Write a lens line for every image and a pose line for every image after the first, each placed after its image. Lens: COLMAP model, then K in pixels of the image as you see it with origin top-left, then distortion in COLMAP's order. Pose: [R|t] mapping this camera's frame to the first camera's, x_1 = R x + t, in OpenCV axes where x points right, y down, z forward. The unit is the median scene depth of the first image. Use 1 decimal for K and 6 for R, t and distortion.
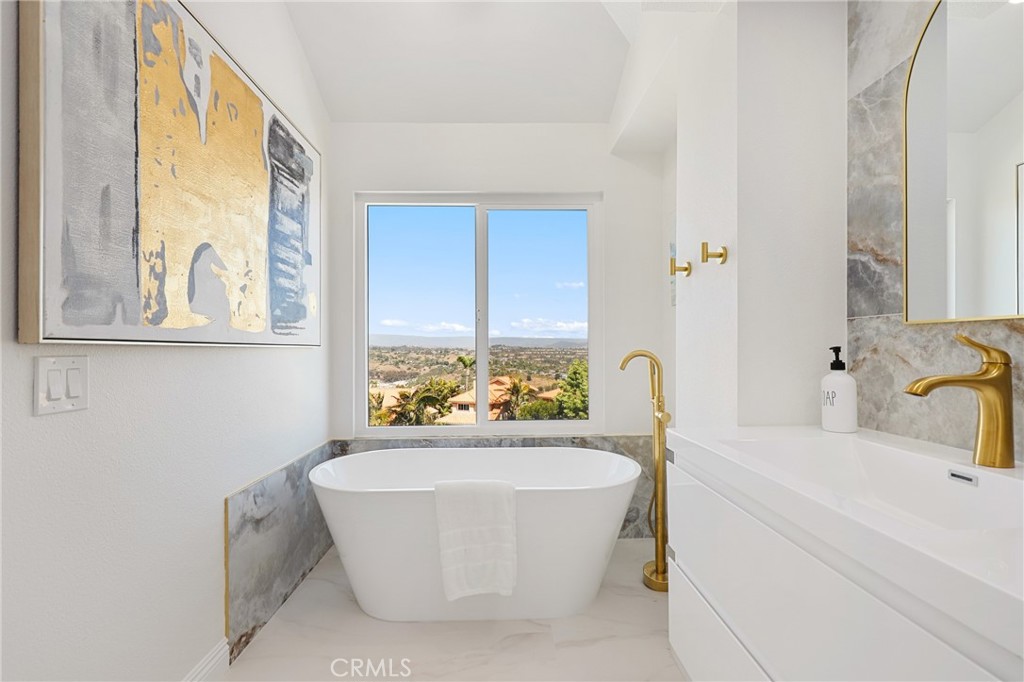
lens RADIAL K [[477.6, 0, 508.6], [0, 477.6, 337.6], [0, 0, 1]] dist [-0.000171, 0.000151]
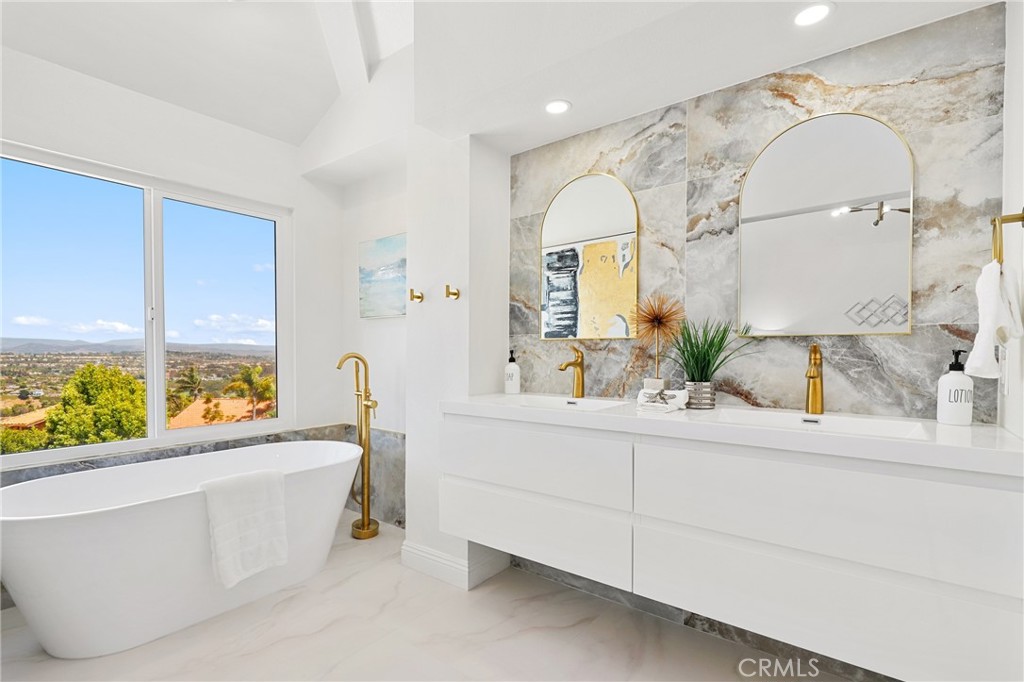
lens RADIAL K [[485.7, 0, 517.6], [0, 485.7, 343.7], [0, 0, 1]] dist [0.001527, -0.000024]
pose [[0.625434, 0.017384, 0.780083, -0.792072], [-0.018844, 0.999797, -0.007173, 0.006675], [-0.780049, -0.010213, 0.625635, -0.231641]]
